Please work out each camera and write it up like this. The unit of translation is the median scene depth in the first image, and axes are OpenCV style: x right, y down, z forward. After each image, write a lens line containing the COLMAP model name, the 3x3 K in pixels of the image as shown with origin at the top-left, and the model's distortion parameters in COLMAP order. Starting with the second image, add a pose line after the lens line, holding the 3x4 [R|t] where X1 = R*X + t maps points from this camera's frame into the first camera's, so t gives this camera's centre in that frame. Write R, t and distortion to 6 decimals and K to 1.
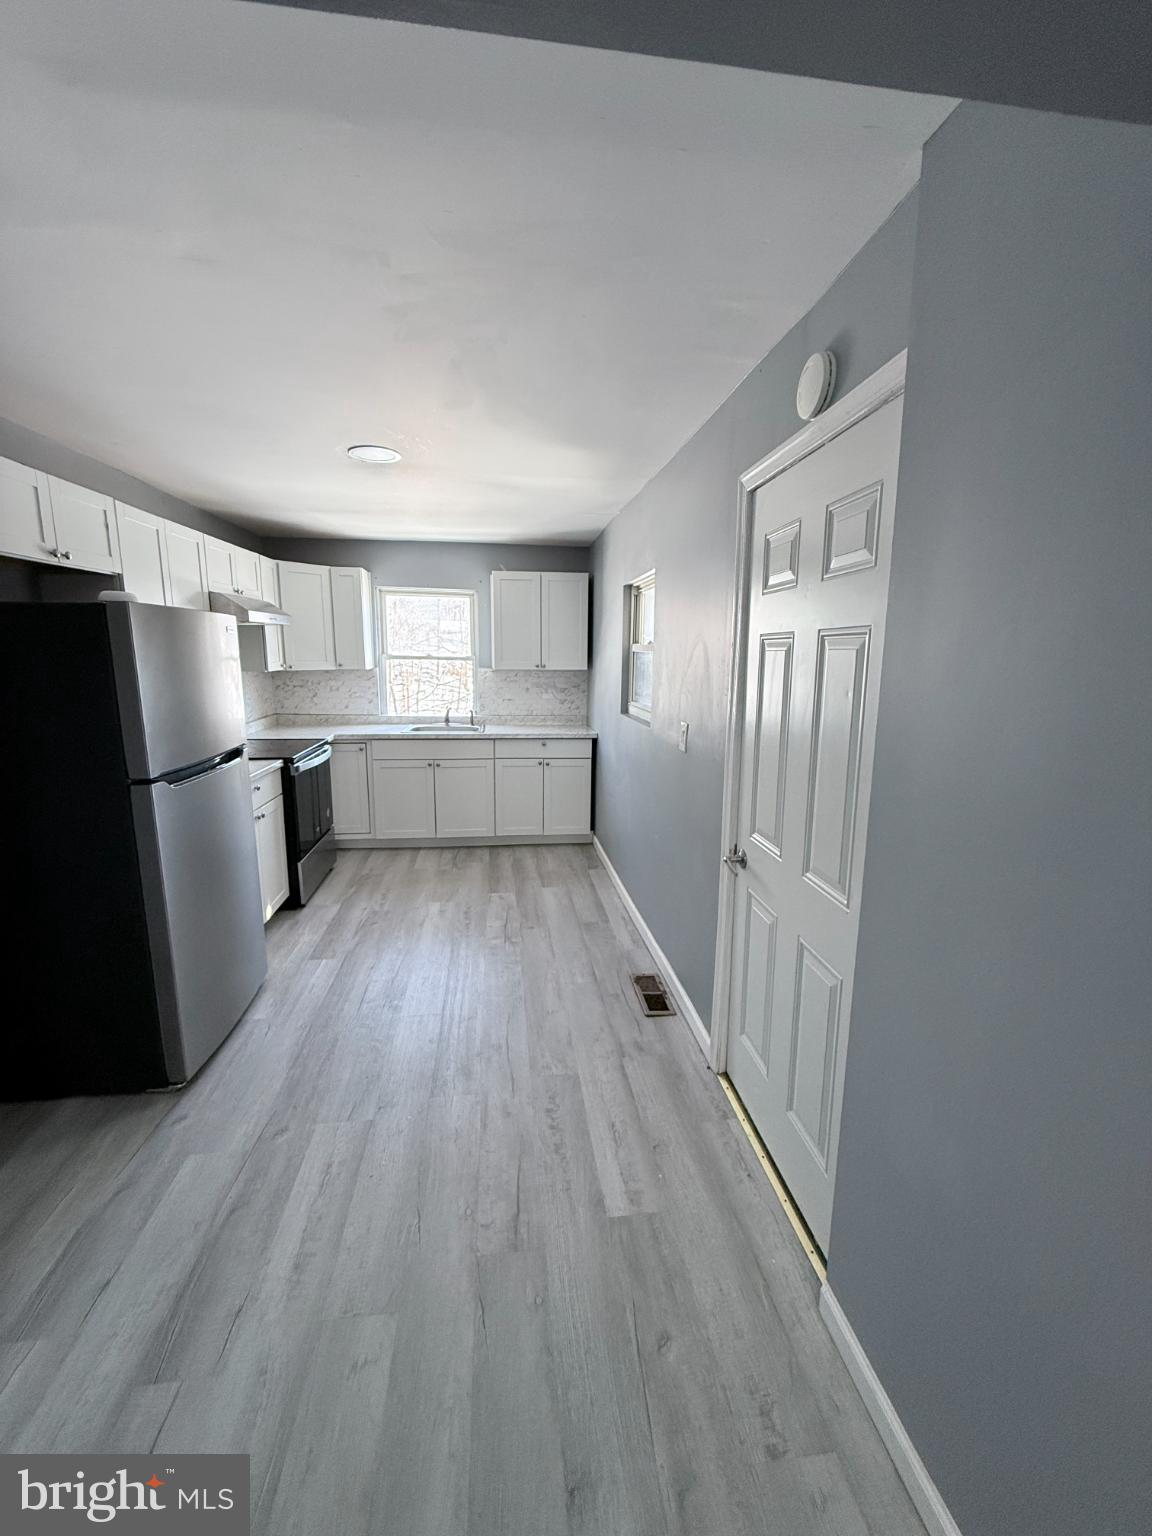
lens RADIAL K [[608.4, 0, 576.0], [0, 608.4, 768.0], [0, 0, 1]] dist [-0.003407, -0.000353]
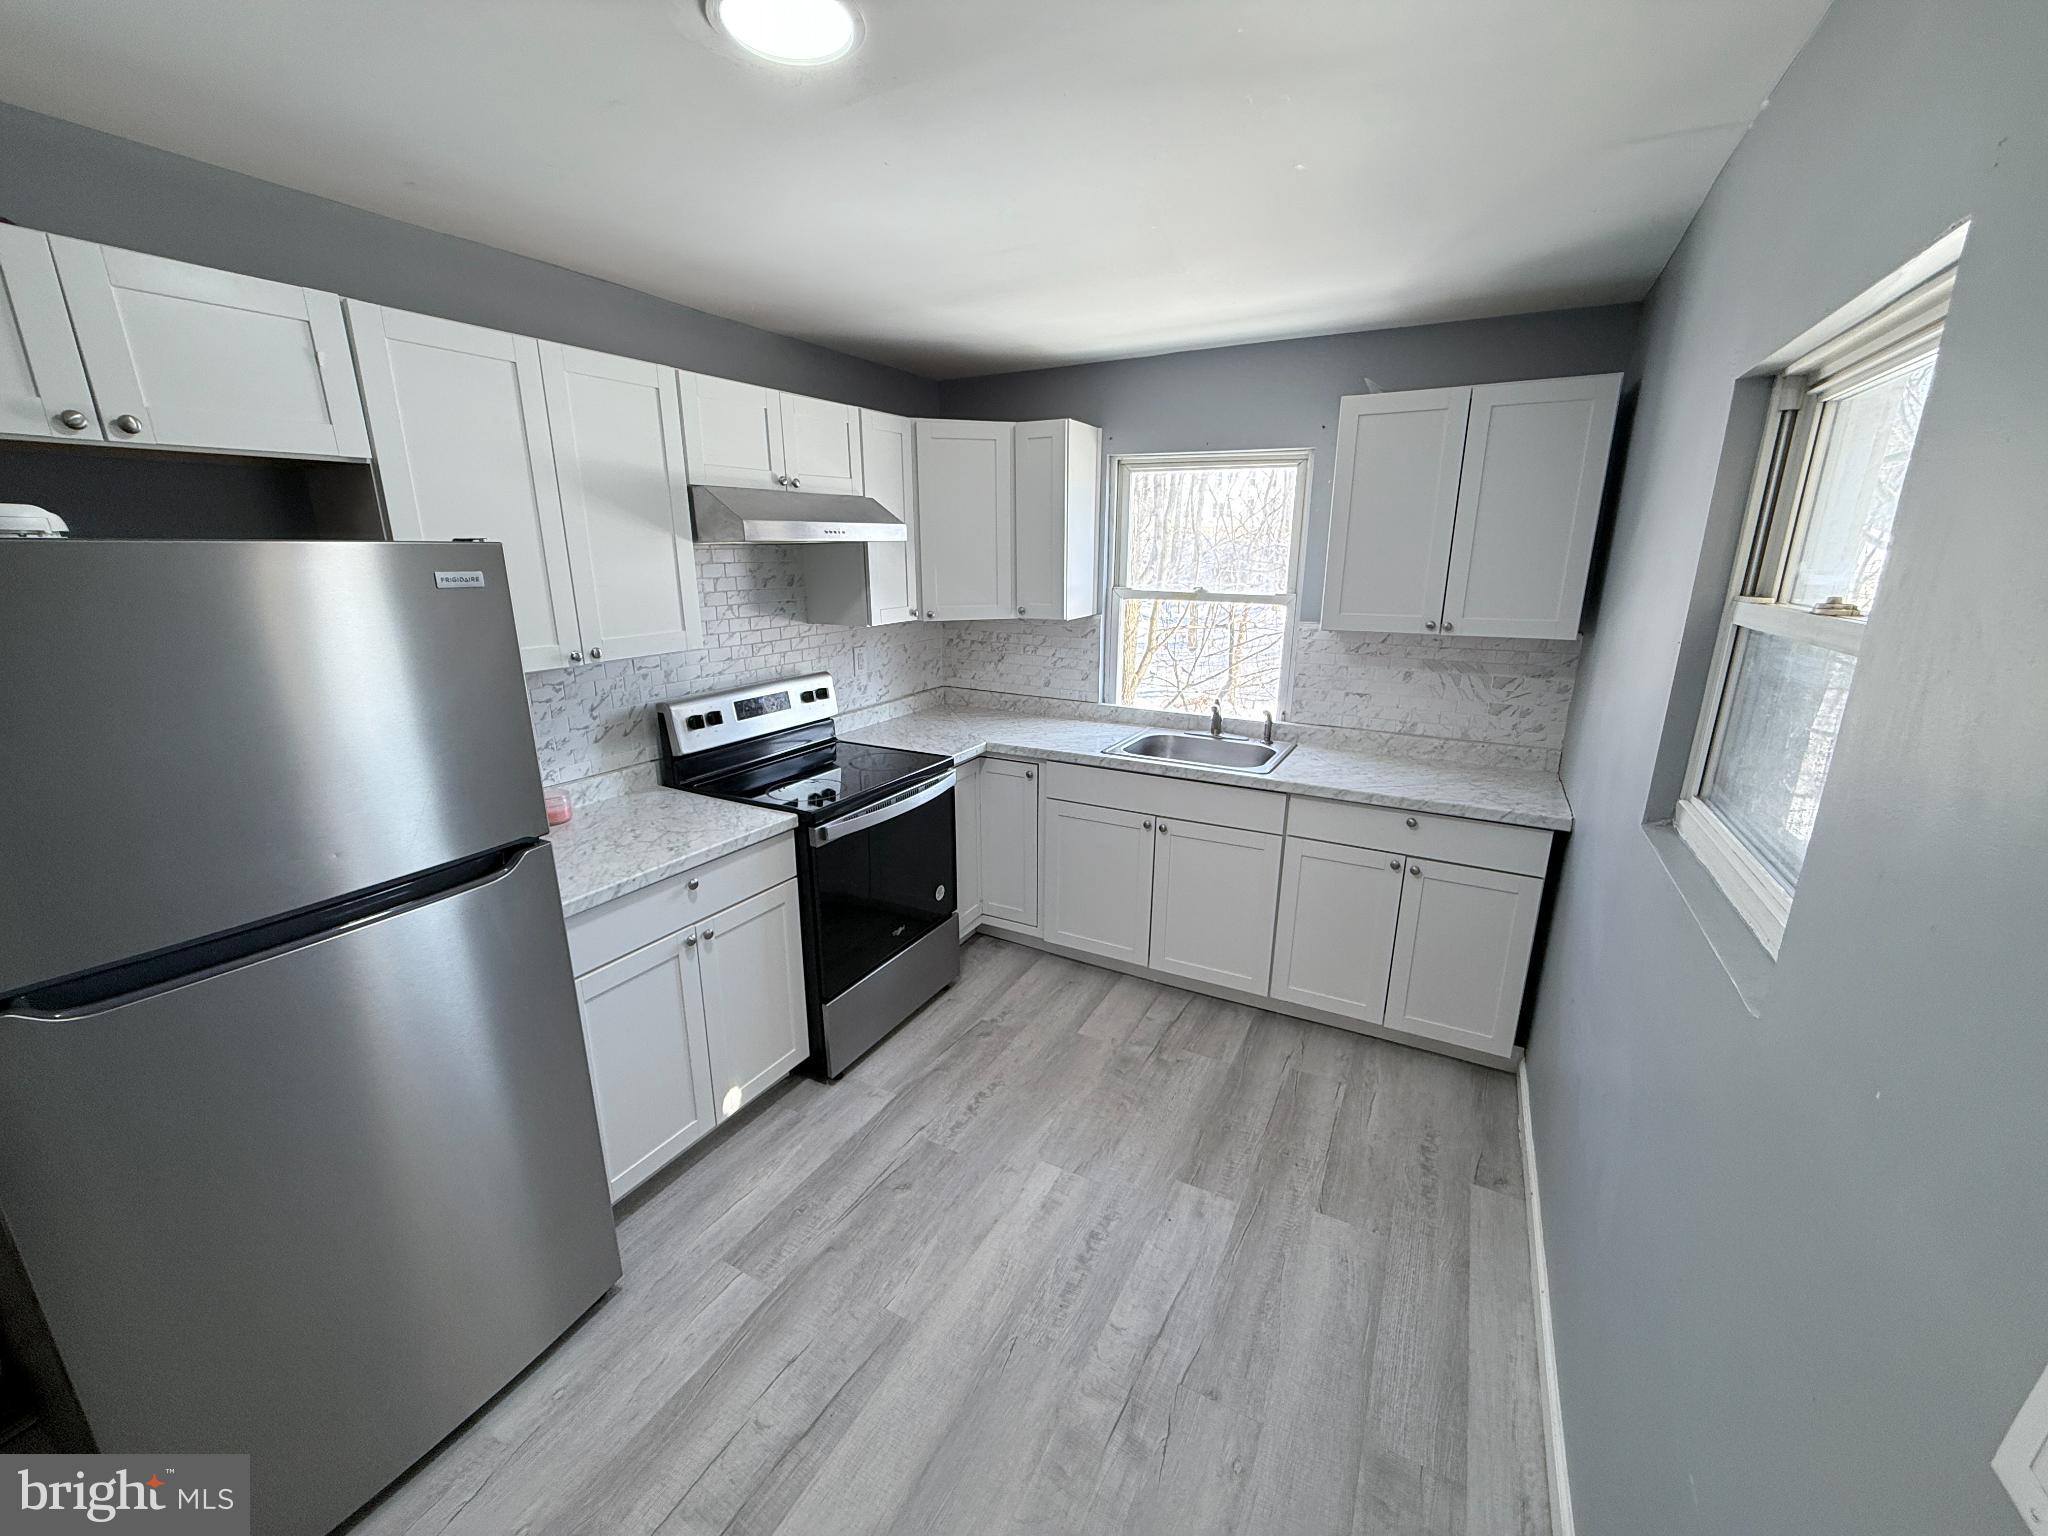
lens RADIAL K [[811.3, 0, 1022.2], [0, 811.3, 772.2], [0, 0, 1]] dist [-0.003407, -0.000353]
pose [[0.809888, 0.146082, -0.568103, 0.040135], [-0.103530, 0.988888, 0.106690, -0.106028], [0.577376, -0.027592, 0.816012, 0.415991]]
